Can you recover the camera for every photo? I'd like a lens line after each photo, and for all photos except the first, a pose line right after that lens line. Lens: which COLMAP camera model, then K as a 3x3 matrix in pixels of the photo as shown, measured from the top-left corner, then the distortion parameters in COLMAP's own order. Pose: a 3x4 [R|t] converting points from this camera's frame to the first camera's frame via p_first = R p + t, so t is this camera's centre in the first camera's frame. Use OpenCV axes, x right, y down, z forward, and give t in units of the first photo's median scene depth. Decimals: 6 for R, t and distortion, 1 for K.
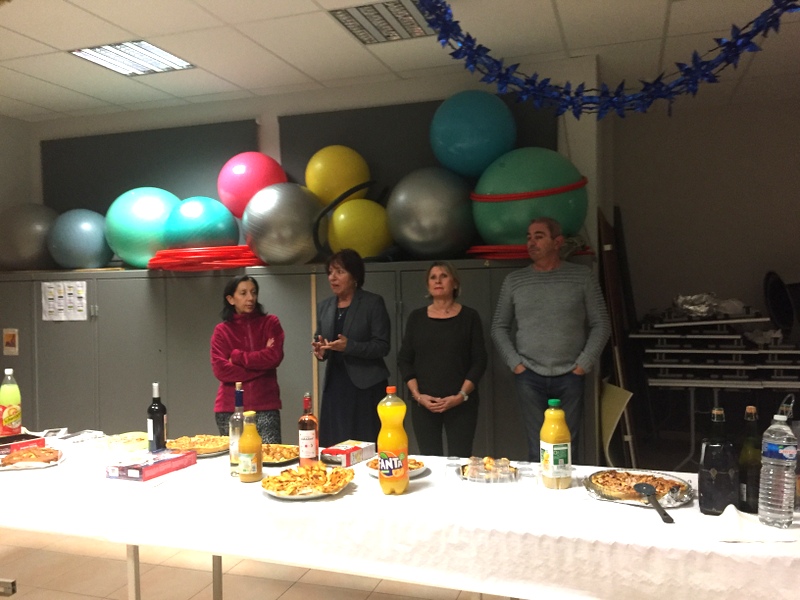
lens RADIAL K [[680.9, 0, 400.0], [0, 680.9, 300.0], [0, 0, 1]] dist [0.062138, 0.000466]
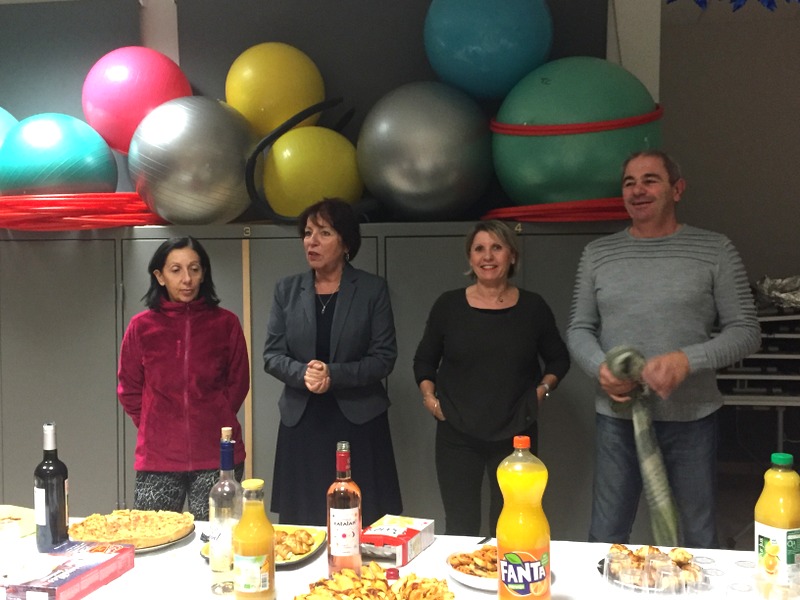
lens RADIAL K [[899.4, 0, 400.0], [0, 899.4, 300.0], [0, 0, 1]] dist [0.066629, -0.025948]
pose [[0.988756, 0.007187, 0.149367, -0.139145], [-0.010882, 0.999654, 0.023936, -0.003004], [-0.149143, -0.025292, 0.988492, 0.163743]]
